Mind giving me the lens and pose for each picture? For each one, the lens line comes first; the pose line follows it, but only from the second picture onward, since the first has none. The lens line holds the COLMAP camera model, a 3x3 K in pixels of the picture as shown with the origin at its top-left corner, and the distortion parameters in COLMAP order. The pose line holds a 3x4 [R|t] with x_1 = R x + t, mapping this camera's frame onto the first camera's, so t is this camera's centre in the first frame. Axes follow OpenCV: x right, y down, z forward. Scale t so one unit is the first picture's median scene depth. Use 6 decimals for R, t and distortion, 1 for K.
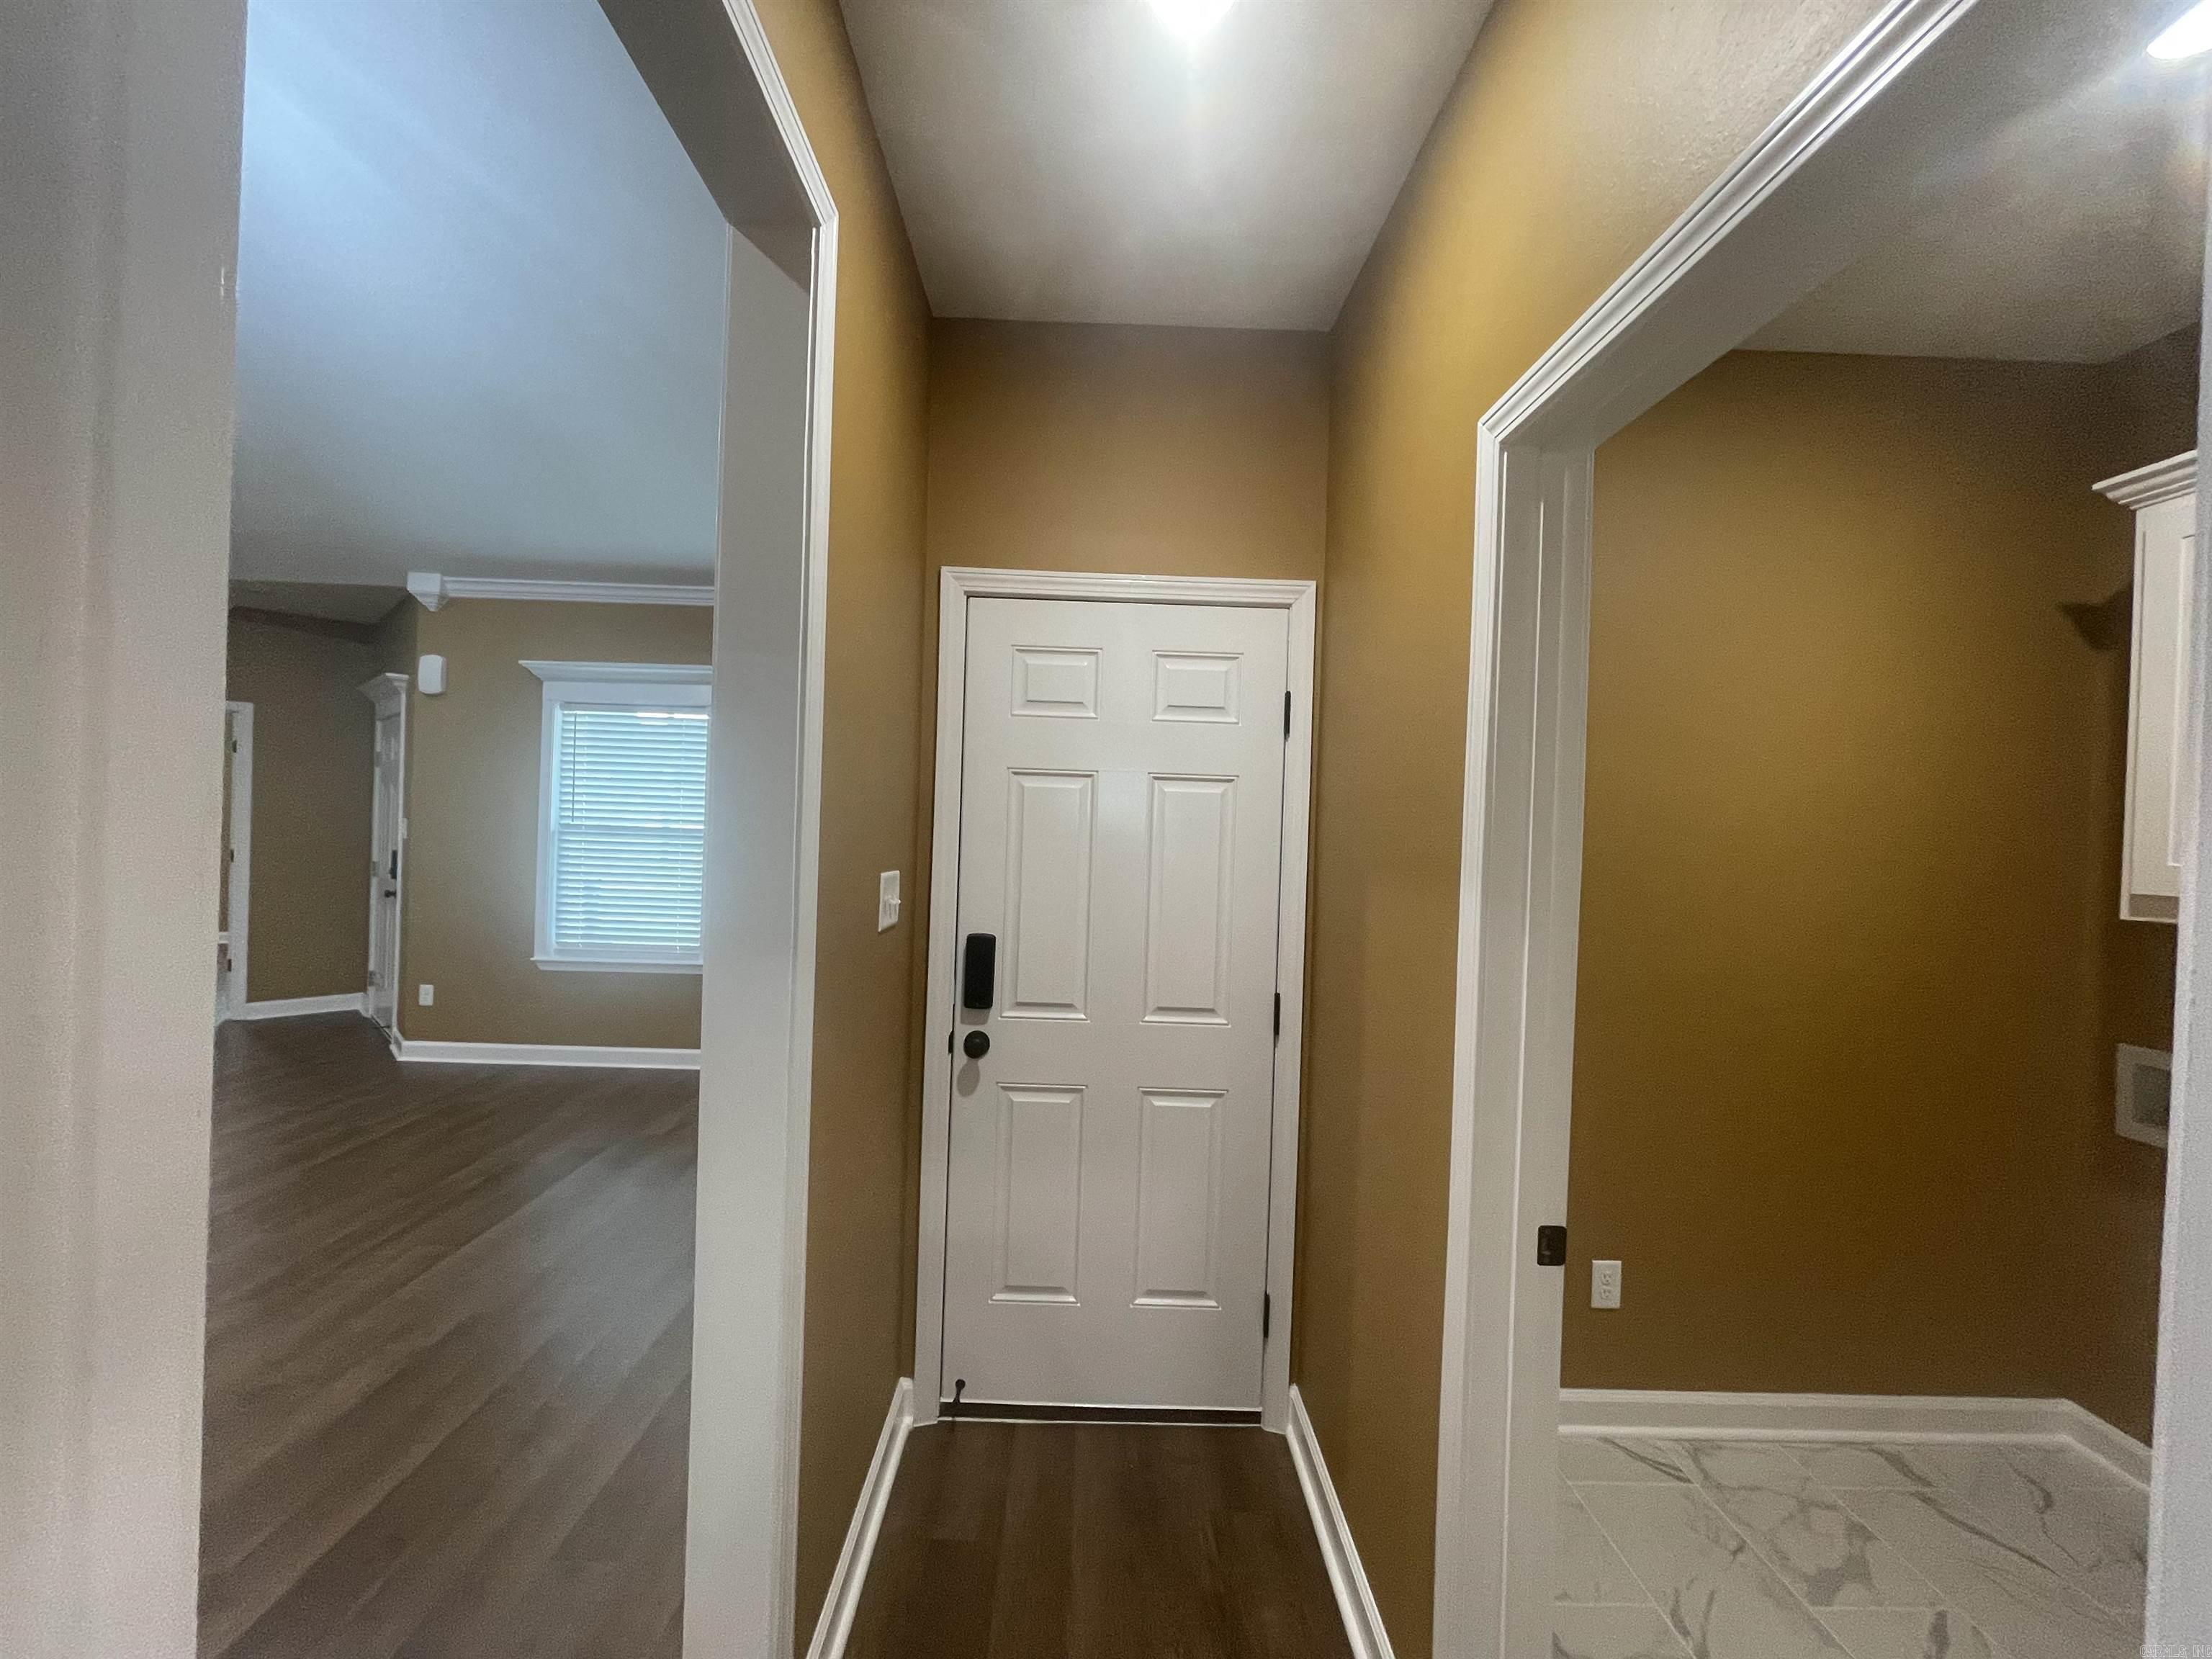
lens RADIAL K [[882.7, 0, 1108.6], [0, 882.7, 819.9], [0, 0, 1]] dist [-0.000220, -0.000280]
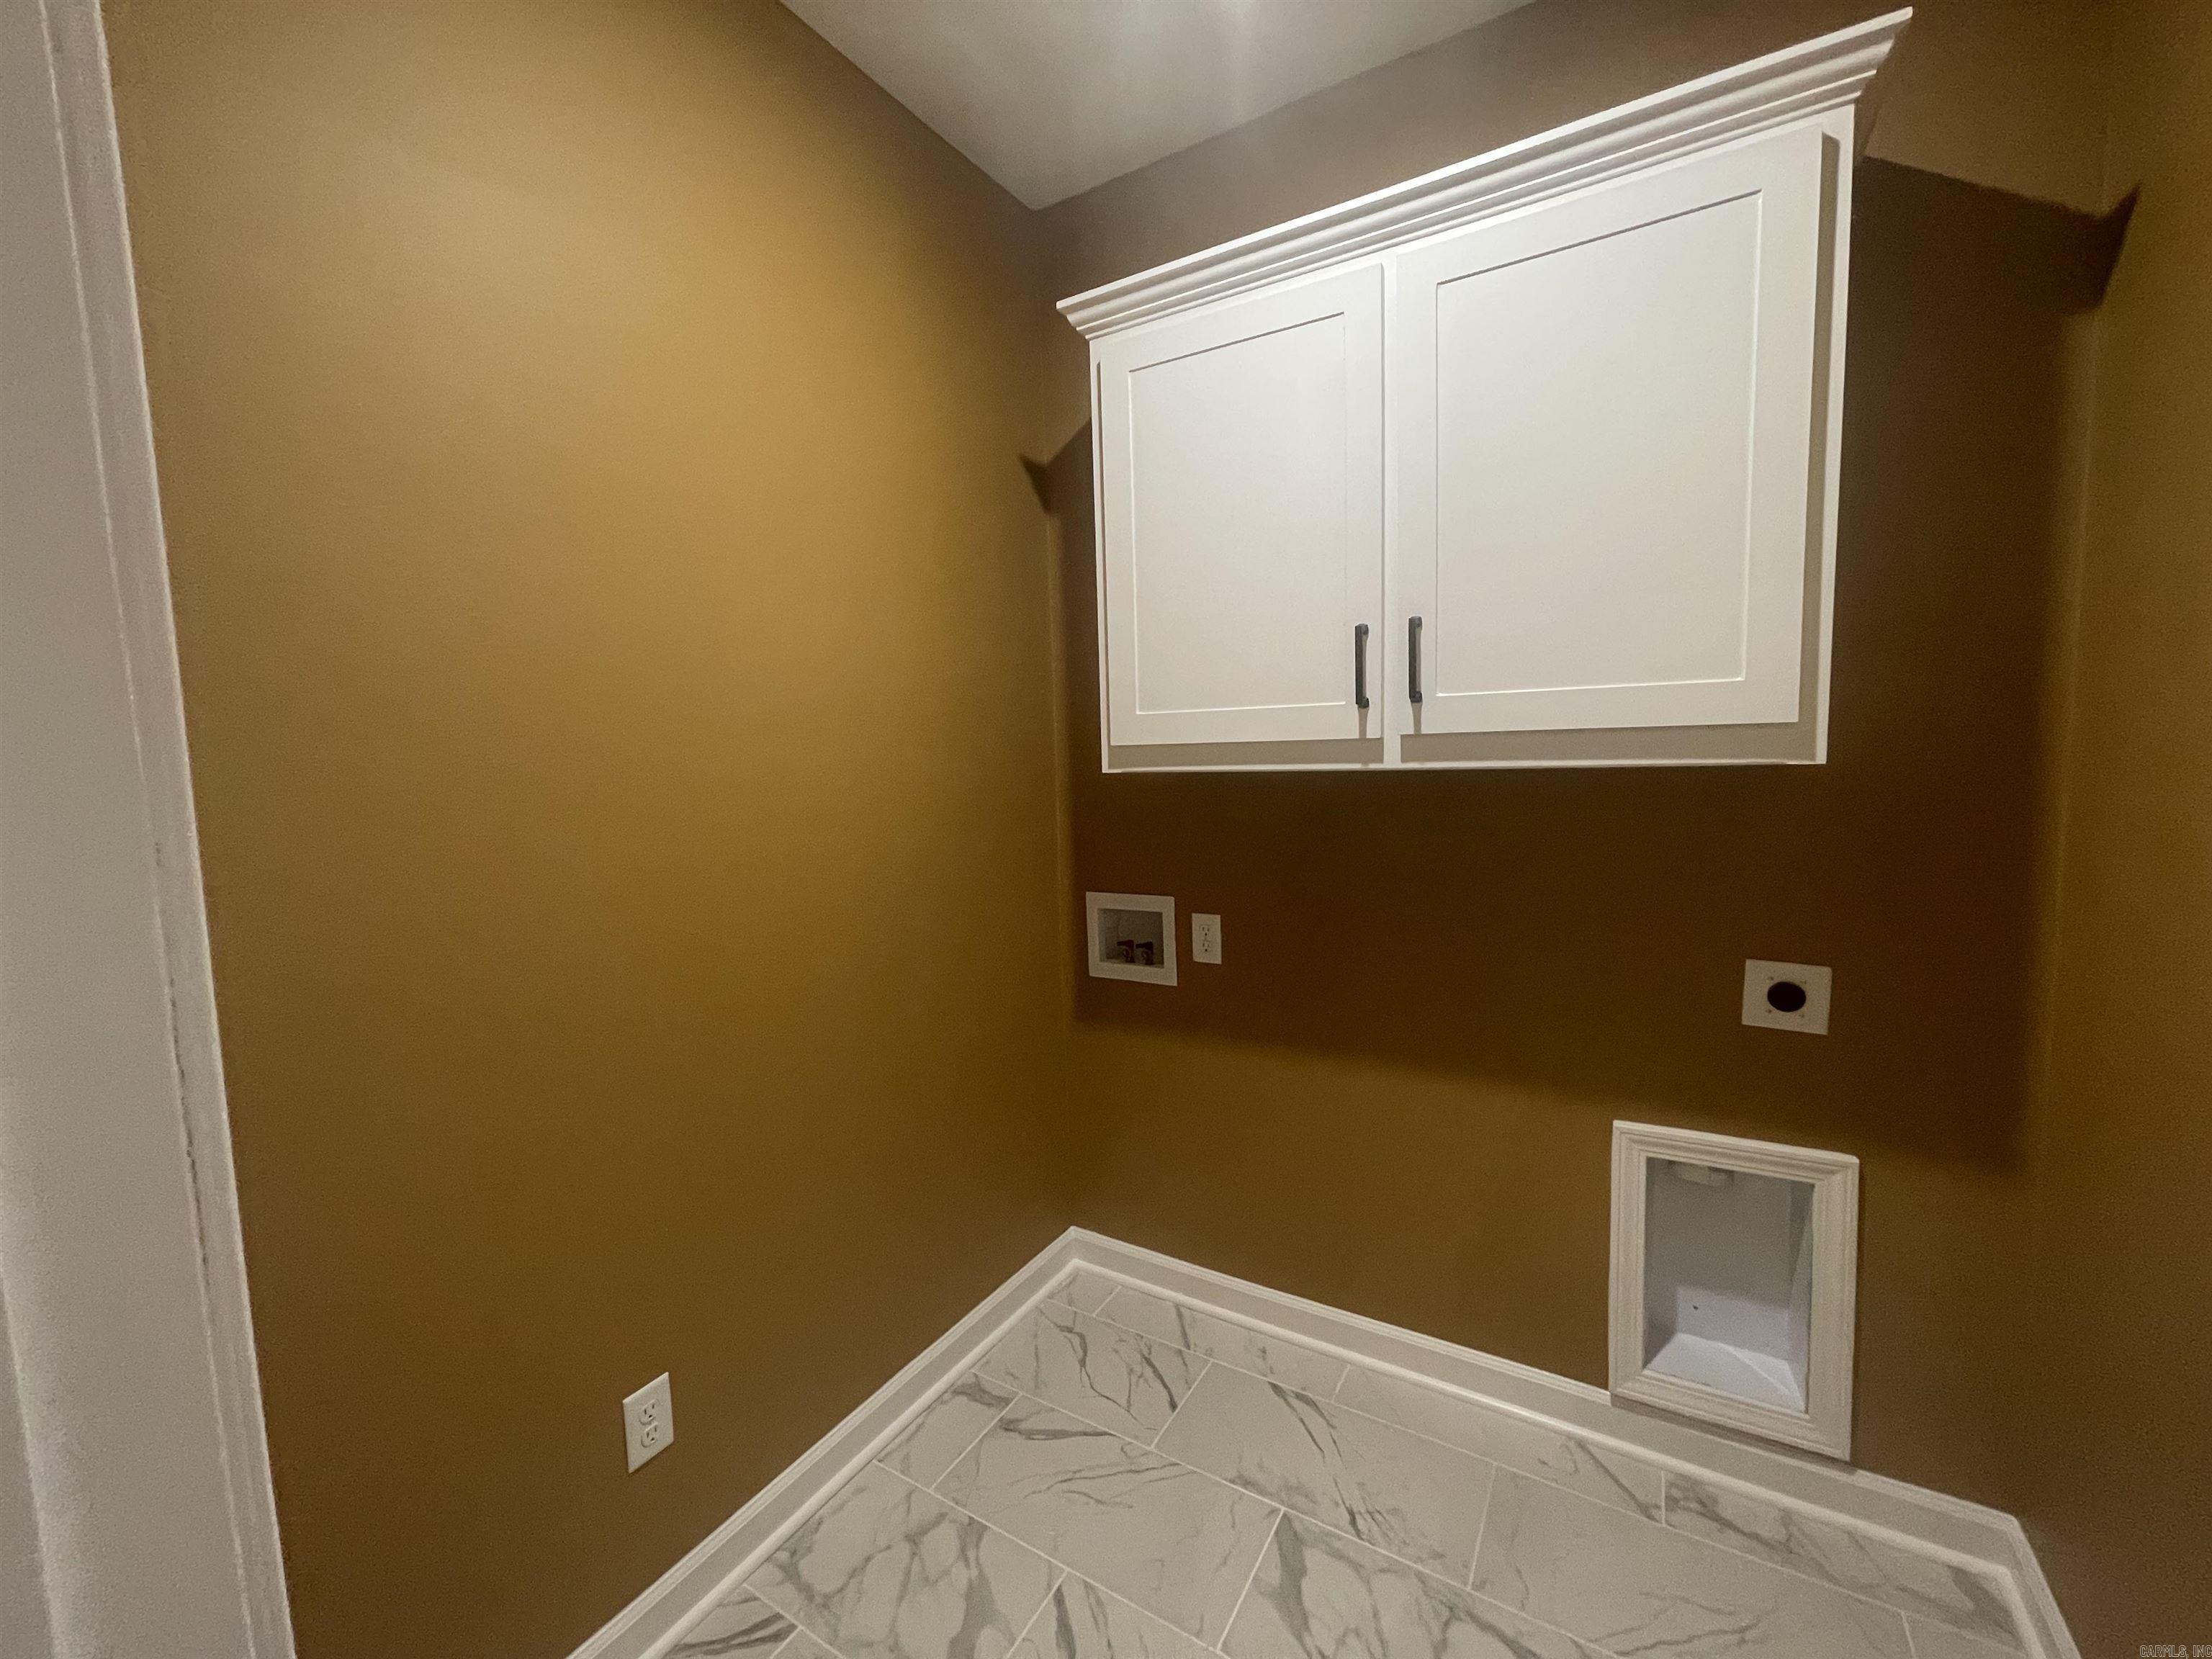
lens RADIAL K [[889.6, 0, 1107.1], [0, 889.6, 824.5], [0, 0, 1]] dist [-0.001560, -0.000094]
pose [[0.527000, -0.131168, 0.839682, 0.291329], [0.050534, 0.991106, 0.123107, 0.044412], [-0.848361, -0.022445, 0.528942, 0.444317]]
